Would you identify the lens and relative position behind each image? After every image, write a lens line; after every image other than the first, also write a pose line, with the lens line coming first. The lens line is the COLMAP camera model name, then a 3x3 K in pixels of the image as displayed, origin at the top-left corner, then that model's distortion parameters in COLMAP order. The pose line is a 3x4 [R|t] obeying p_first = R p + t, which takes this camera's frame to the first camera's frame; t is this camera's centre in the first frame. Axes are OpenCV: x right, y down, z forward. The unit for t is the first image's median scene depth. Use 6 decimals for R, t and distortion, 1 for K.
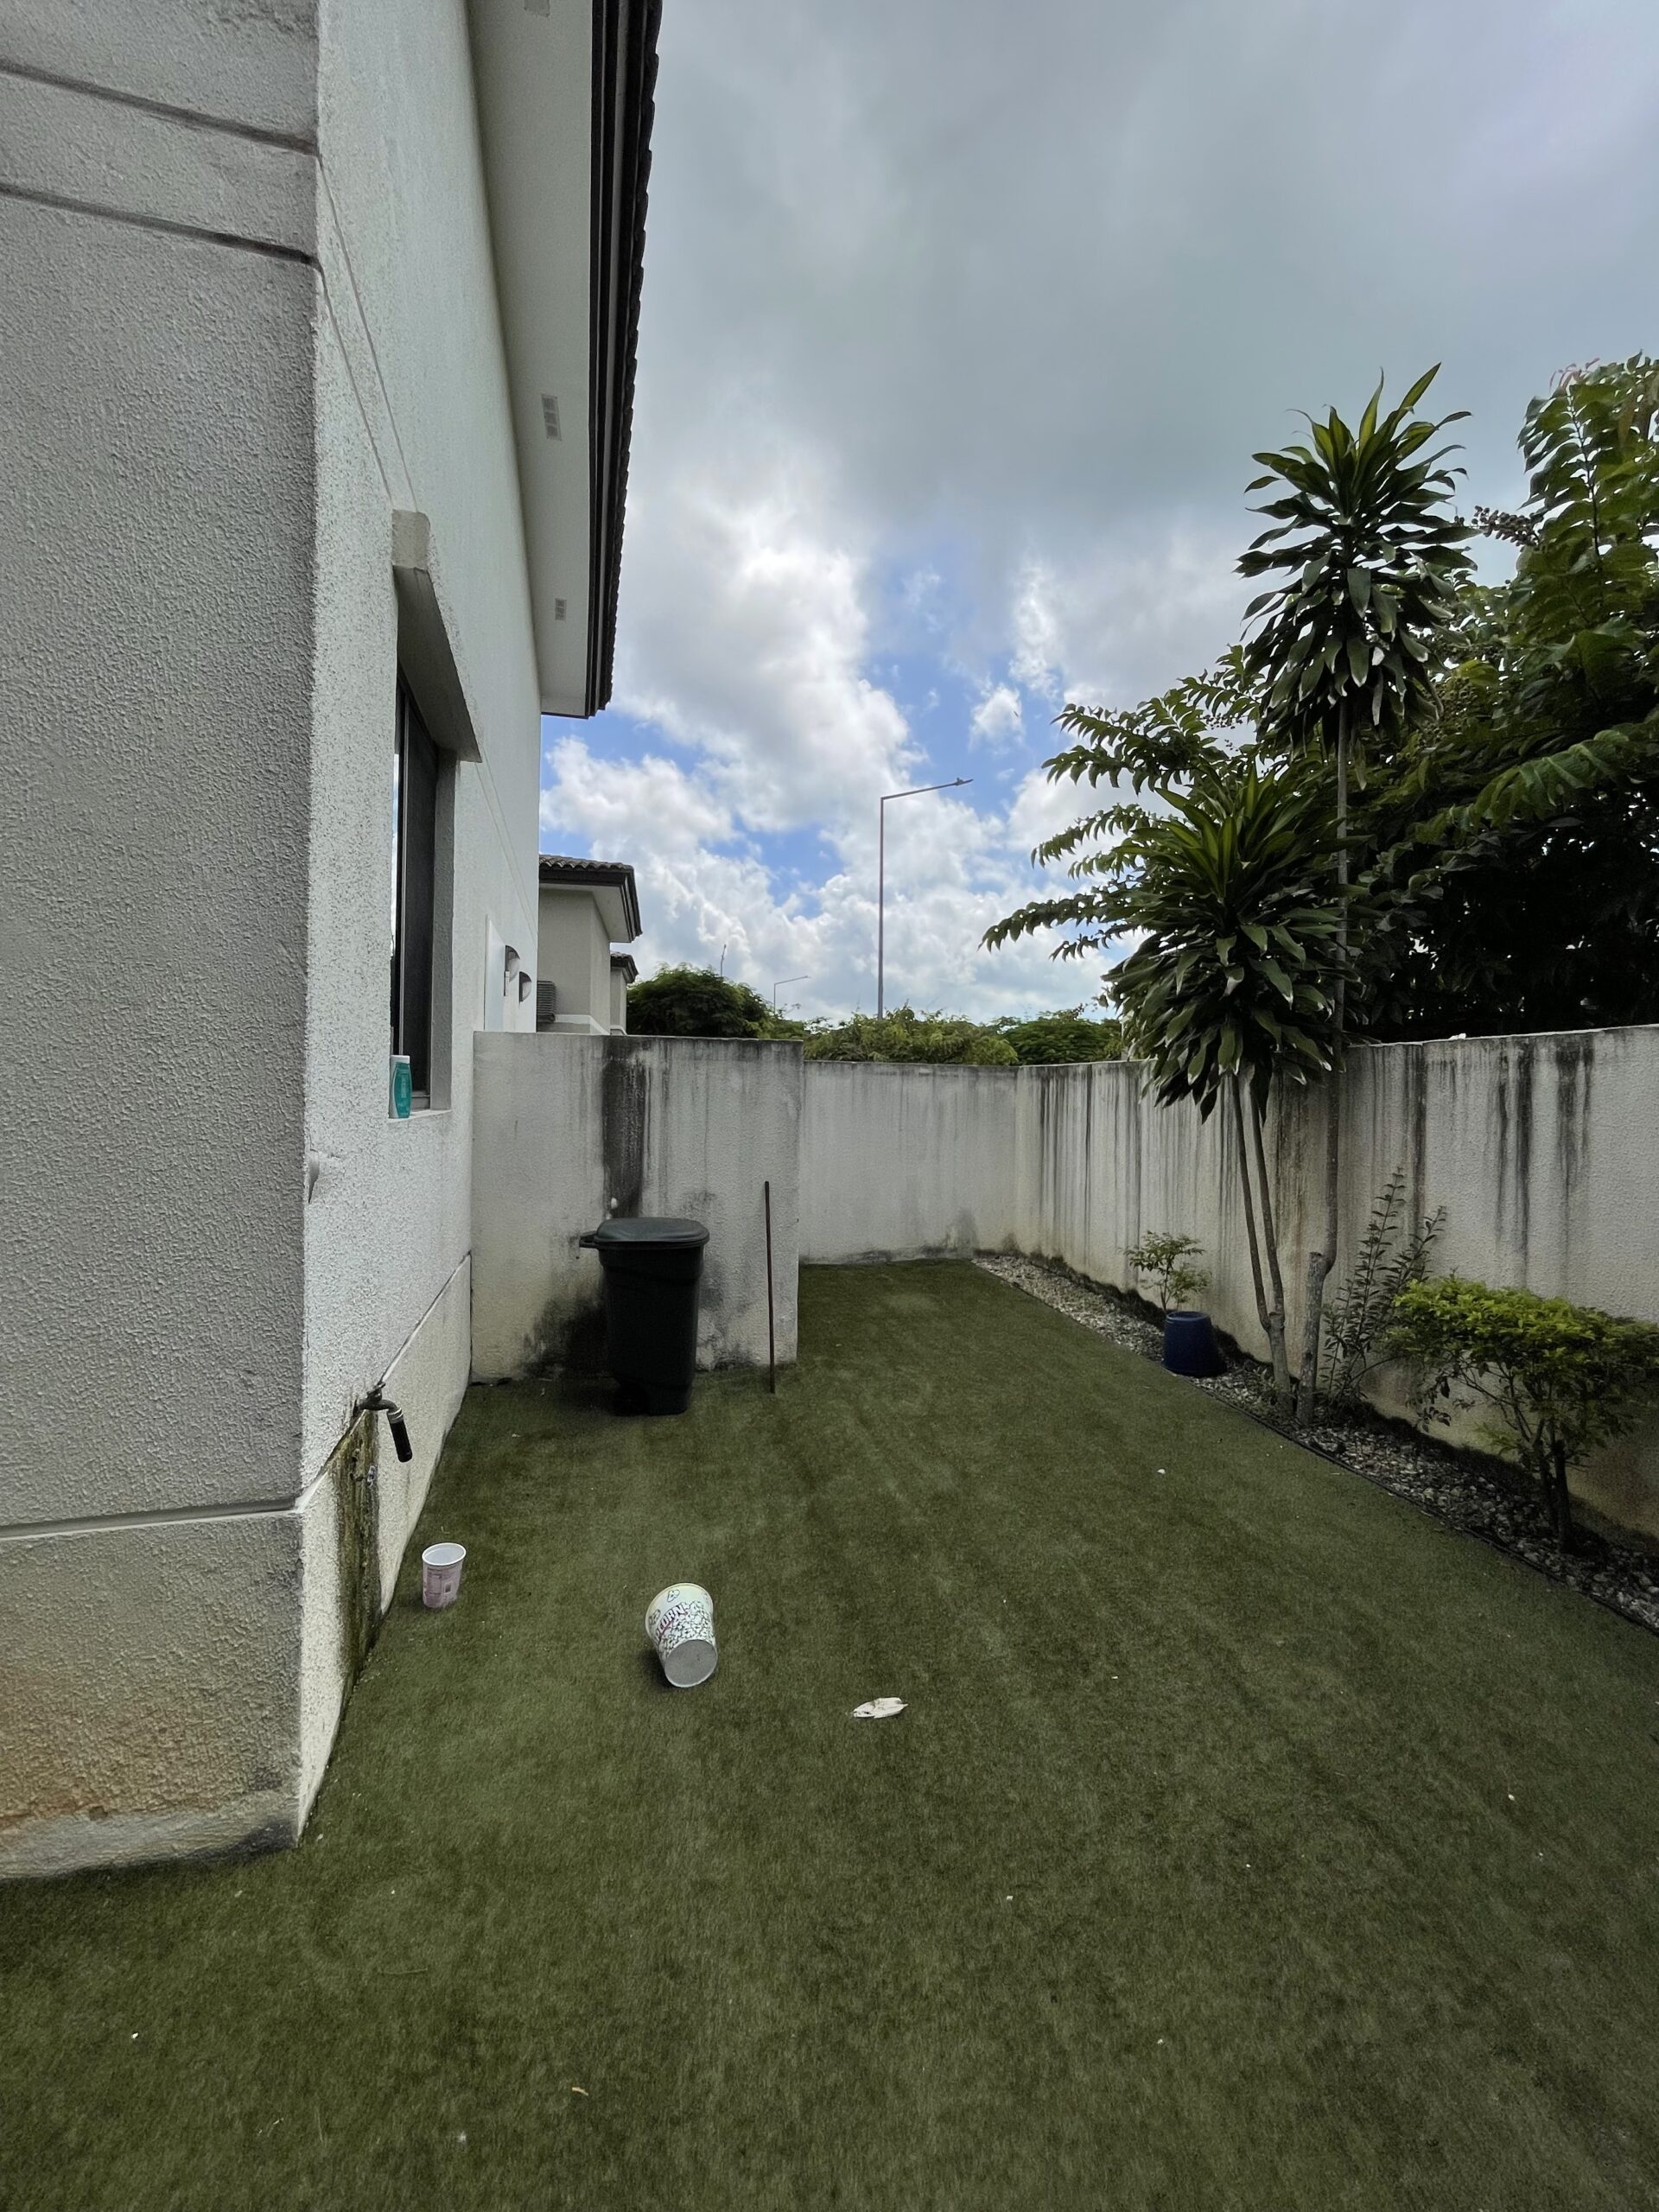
lens RADIAL K [[907.9, 0, 821.8], [0, 907.9, 1097.9], [0, 0, 1]] dist [-0.015813, 0.009564]
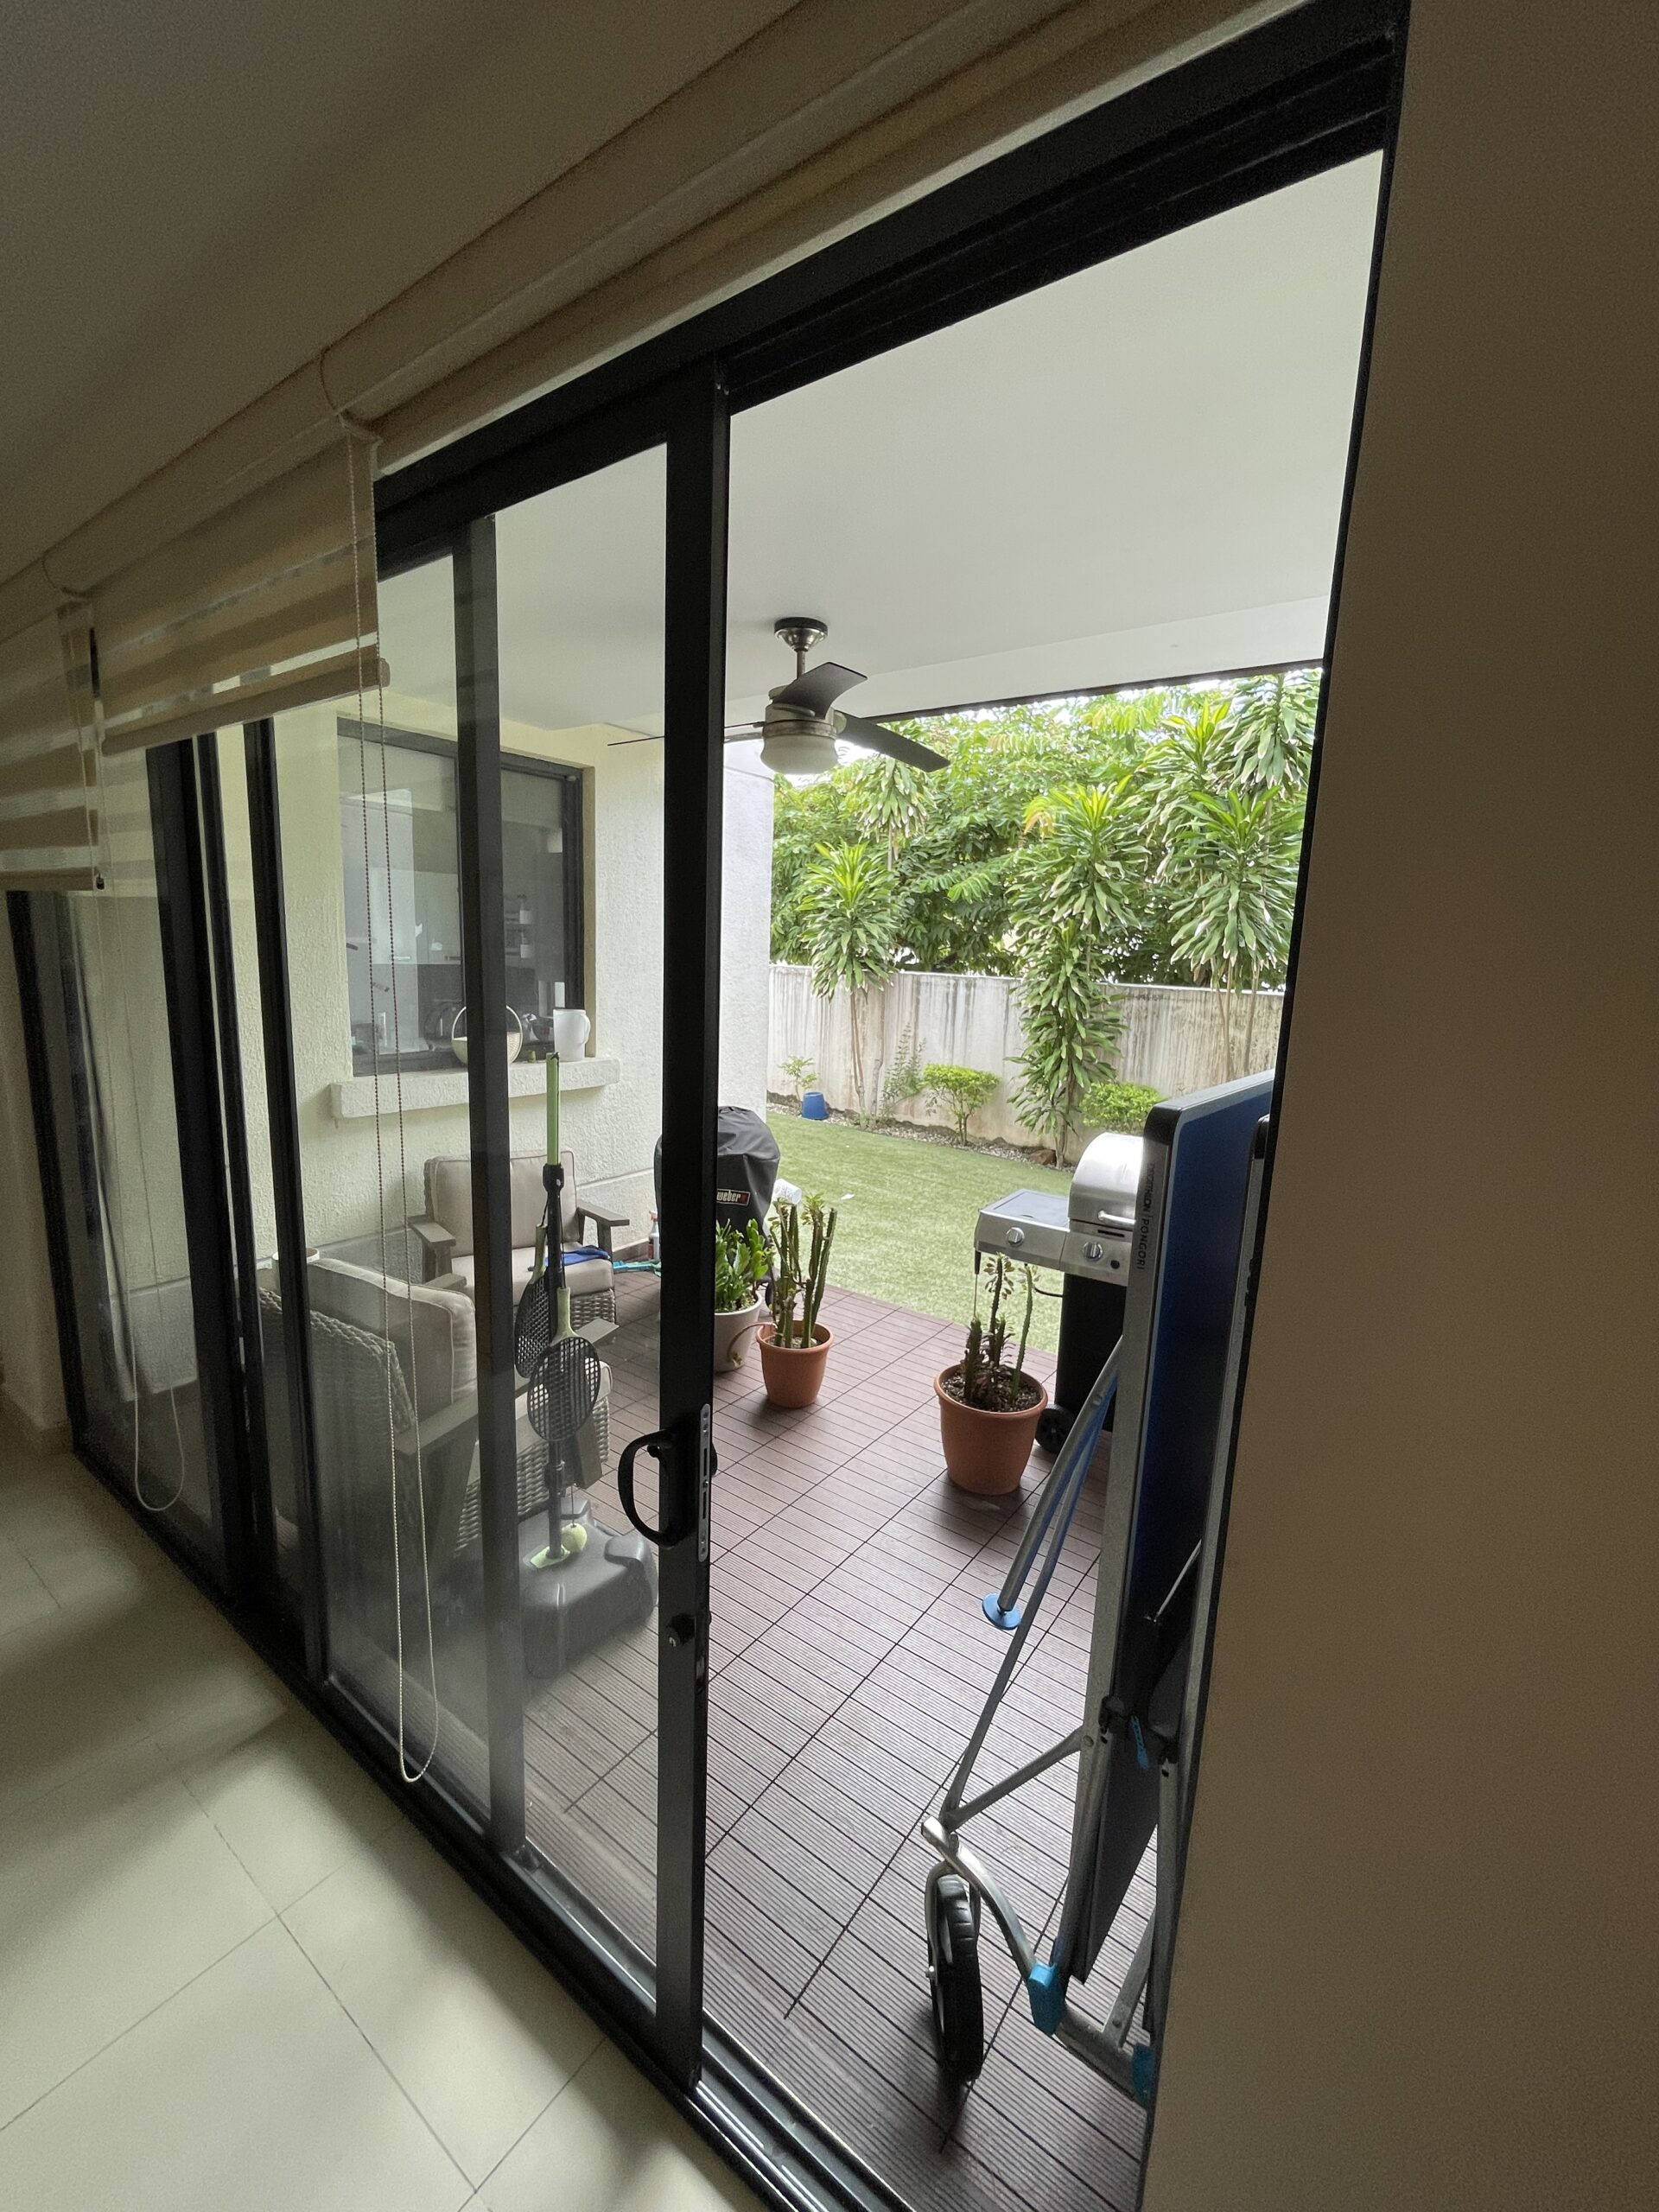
lens RADIAL K [[907.9, 0, 821.8], [0, 907.9, 1097.9], [0, 0, 1]] dist [-0.015813, 0.009564]
pose [[0.777781, -0.095828, 0.621188, -1.219221], [-0.017133, 0.984710, 0.173359, -0.161889], [-0.628302, -0.145477, 0.764247, -0.868015]]
